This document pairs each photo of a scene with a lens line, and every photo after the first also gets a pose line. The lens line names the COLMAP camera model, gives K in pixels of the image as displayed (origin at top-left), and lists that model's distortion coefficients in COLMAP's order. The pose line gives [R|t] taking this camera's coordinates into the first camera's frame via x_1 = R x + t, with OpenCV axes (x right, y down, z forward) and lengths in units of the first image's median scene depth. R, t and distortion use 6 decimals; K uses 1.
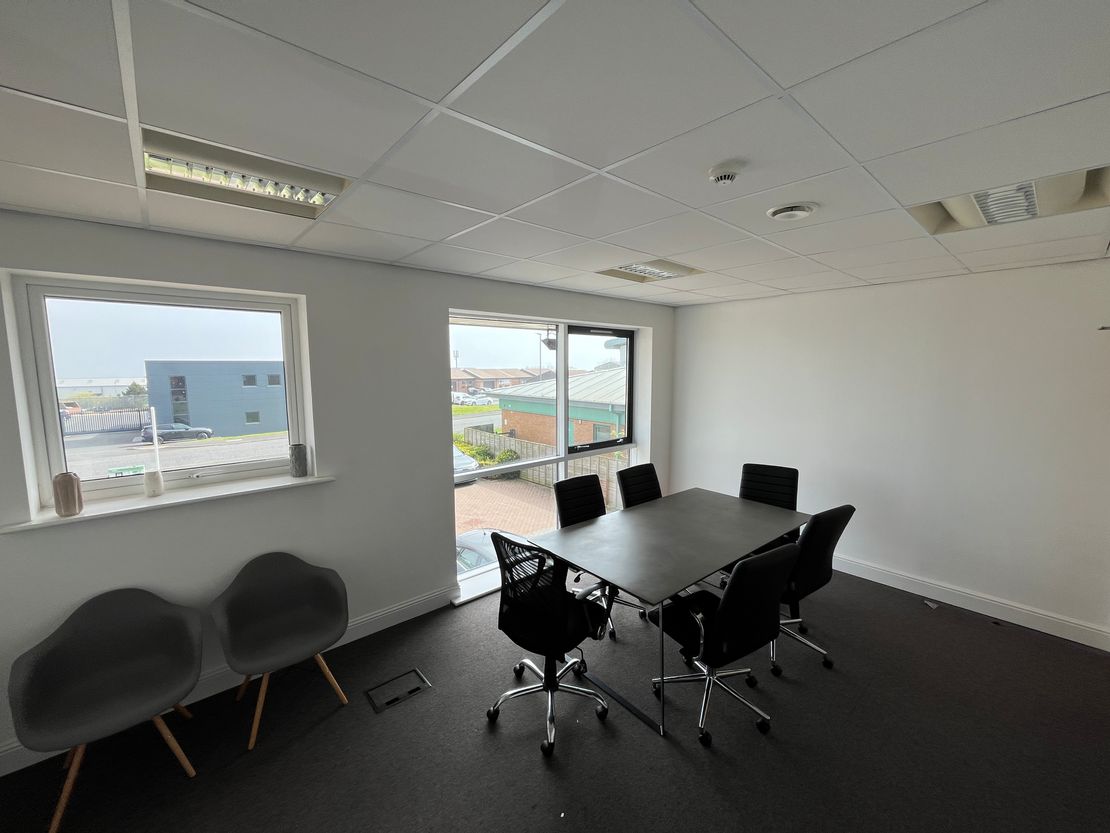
lens RADIAL K [[447.1, 0, 555.0], [0, 447.1, 416.5], [0, 0, 1]] dist [-0.000734, -0.000072]
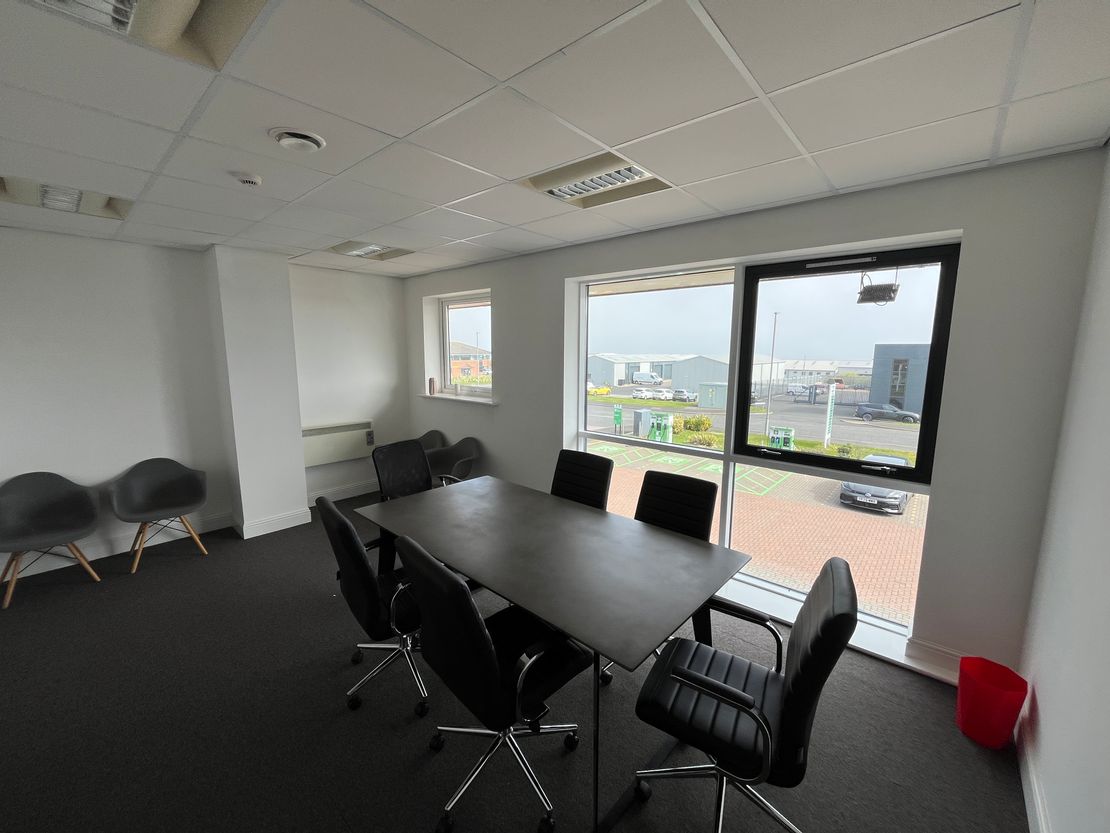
lens RADIAL K [[447.1, 0, 555.0], [0, 447.1, 416.5], [0, 0, 1]] dist [-0.000734, -0.000072]
pose [[0.129323, 0.148841, -0.980368, 0.685094], [-0.118693, 0.983886, 0.133718, -0.034399], [0.984473, 0.099070, 0.144906, 0.616148]]
